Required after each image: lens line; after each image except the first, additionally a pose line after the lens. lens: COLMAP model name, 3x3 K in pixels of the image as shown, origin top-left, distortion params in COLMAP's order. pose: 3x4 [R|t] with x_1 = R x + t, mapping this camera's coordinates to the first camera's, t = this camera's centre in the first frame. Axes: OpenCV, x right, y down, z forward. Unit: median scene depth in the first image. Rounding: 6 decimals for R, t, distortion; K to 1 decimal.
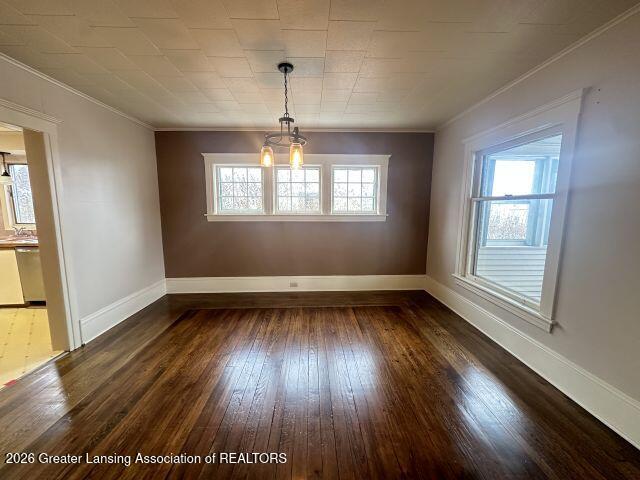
lens RADIAL K [[254.0, 0, 320.0], [0, 254.0, 240.0], [0, 0, 1]] dist [-0.000435, -0.000275]
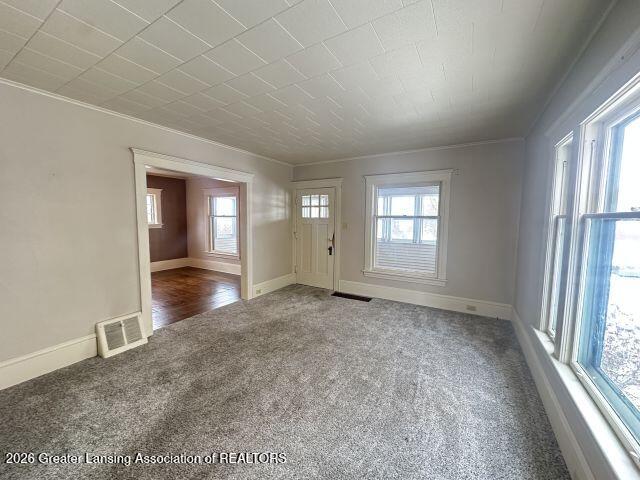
lens RADIAL K [[249.8, 0, 320.0], [0, 249.8, 240.0], [0, 0, 1]] dist [-0.000281, -0.000050]
pose [[0.536110, -0.061878, 0.841877, -0.693632], [0.098987, 0.995037, 0.010100, 0.112477], [-0.838324, 0.077921, 0.539575, -0.919557]]
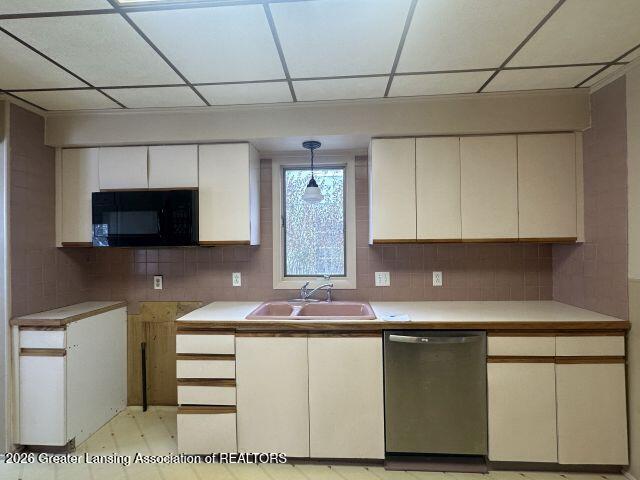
lens RADIAL K [[318.9, 0, 317.3], [0, 318.9, 241.6], [0, 0, 1]] dist [-0.001209, 0.000224]
pose [[0.994749, -0.017870, -0.100772, -1.281510], [0.004467, 0.991281, -0.131691, -0.056349], [0.102247, 0.130550, 0.986155, 0.398897]]
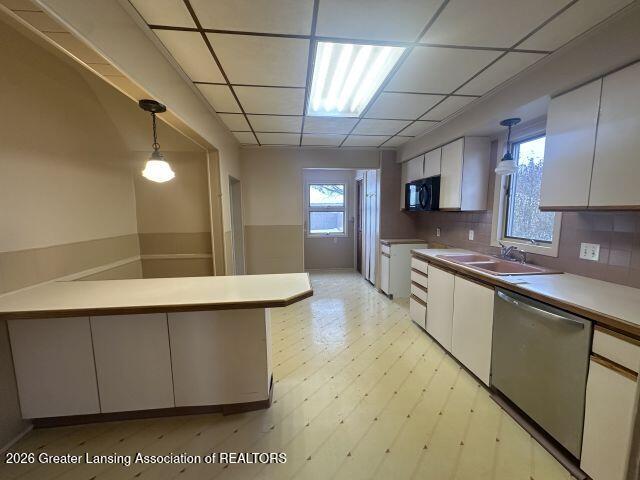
lens RADIAL K [[249.8, 0, 320.0], [0, 249.8, 240.0], [0, 0, 1]] dist [-0.000281, -0.000050]
pose [[0.068750, 0.110176, -0.991531, -0.721461], [-0.120360, 0.987539, 0.101387, -0.076915], [0.990347, 0.112370, 0.081154, 0.582987]]
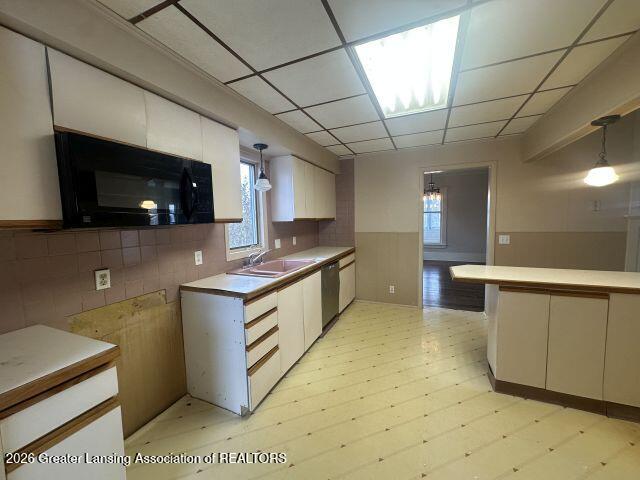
lens RADIAL K [[254.0, 0, 320.0], [0, 254.0, 240.0], [0, 0, 1]] dist [-0.000435, -0.000275]
pose [[0.423460, -0.091611, 0.901271, -2.013447], [0.144035, 0.989027, 0.032856, -0.090591], [-0.894391, 0.115901, 0.432009, 0.627268]]
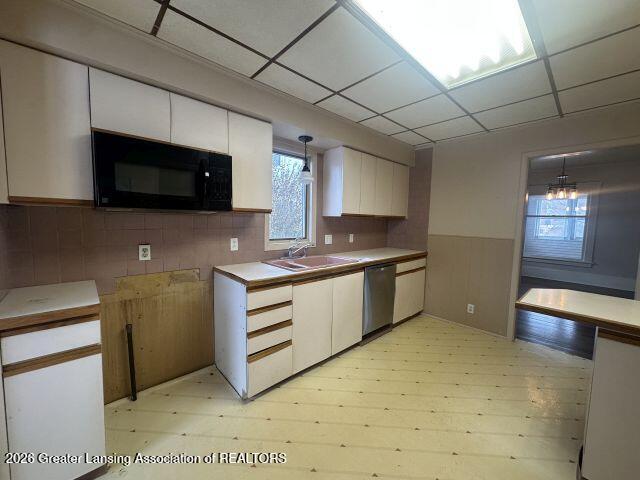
lens RADIAL K [[254.0, 0, 320.0], [0, 254.0, 240.0], [0, 0, 1]] dist [-0.000435, -0.000275]
pose [[0.756235, -0.043730, 0.652837, -1.847021], [0.069894, 0.997454, -0.014150, -0.054263], [-0.650557, 0.056330, 0.757366, 0.497883]]
